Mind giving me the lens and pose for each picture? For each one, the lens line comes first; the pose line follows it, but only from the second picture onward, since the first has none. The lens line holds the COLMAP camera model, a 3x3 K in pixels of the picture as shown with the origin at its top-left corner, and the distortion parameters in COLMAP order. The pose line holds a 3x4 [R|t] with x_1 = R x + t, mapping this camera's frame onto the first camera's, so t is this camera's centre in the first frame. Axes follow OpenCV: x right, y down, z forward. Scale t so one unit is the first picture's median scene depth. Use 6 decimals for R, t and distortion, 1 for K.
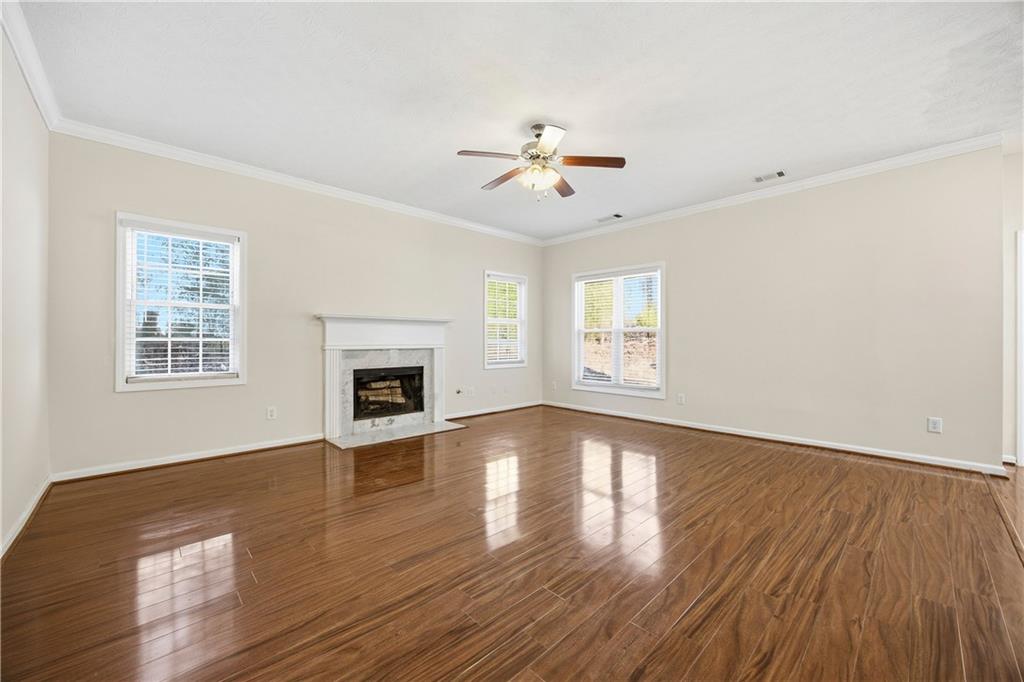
lens RADIAL K [[399.8, 0, 509.0], [0, 399.8, 341.6], [0, 0, 1]] dist [-0.008543, -0.000634]
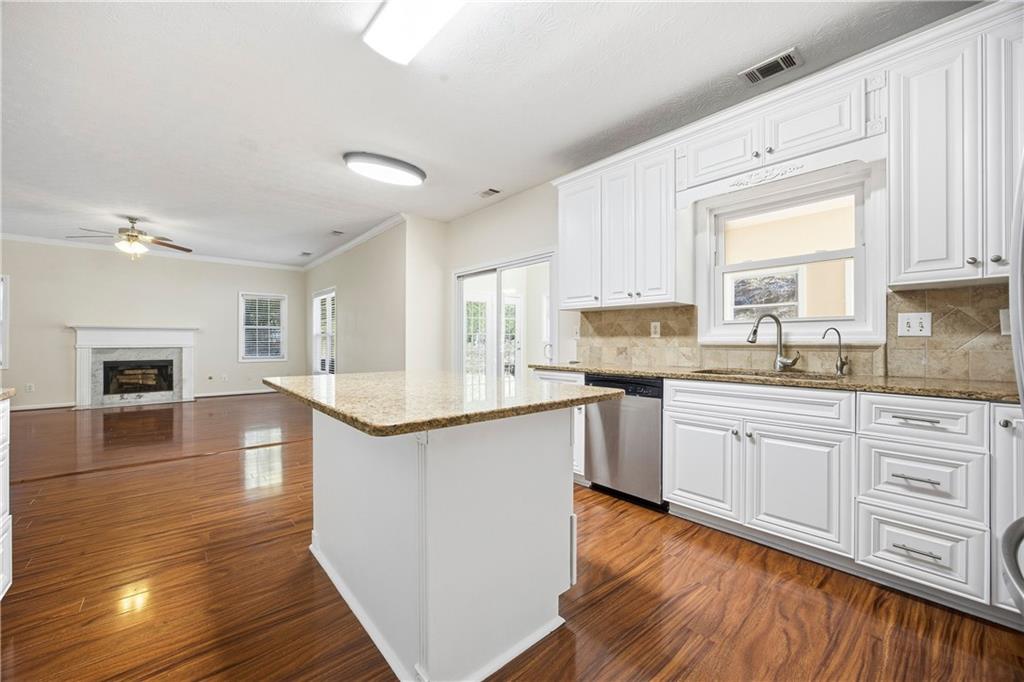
lens RADIAL K [[399.8, 0, 523.3], [0, 399.8, 341.9], [0, 0, 1]] dist [-0.008543, -0.000634]
pose [[0.999846, -0.000900, -0.017528, 4.433286], [0.000938, 0.999997, 0.002154, -0.018583], [0.017526, -0.002170, 0.999844, -1.715793]]
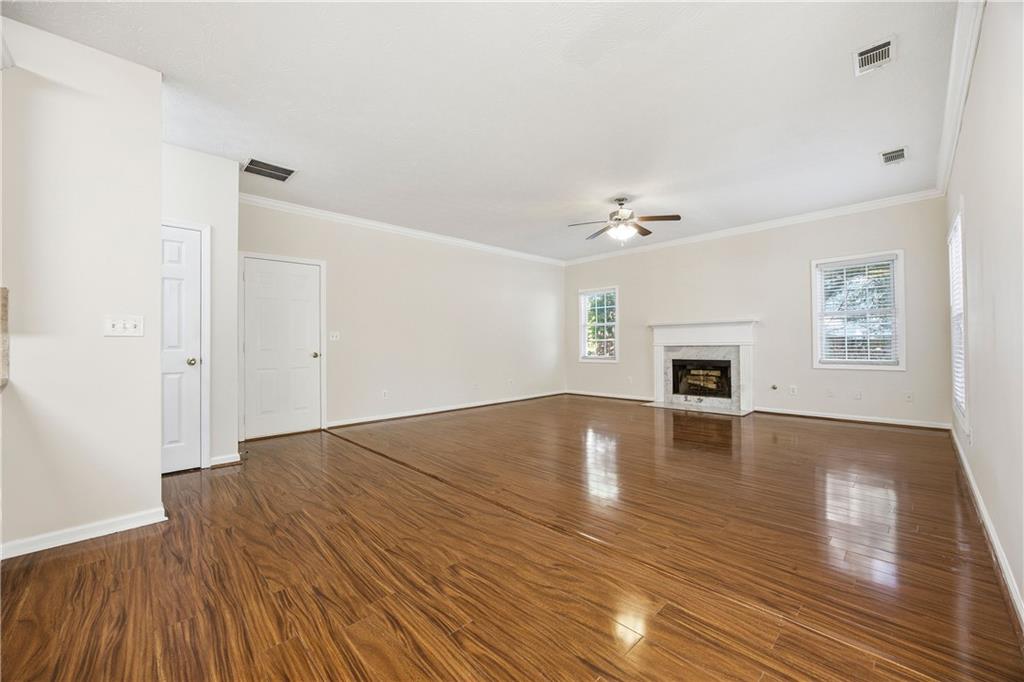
lens RADIAL K [[399.8, 0, 510.0], [0, 399.8, 337.6], [0, 0, 1]] dist [-0.008543, -0.000634]
pose [[0.007299, -0.017285, -0.999824, 3.928506], [0.011154, 0.999790, -0.017203, 0.030158], [0.999911, -0.011027, 0.007491, 1.385240]]
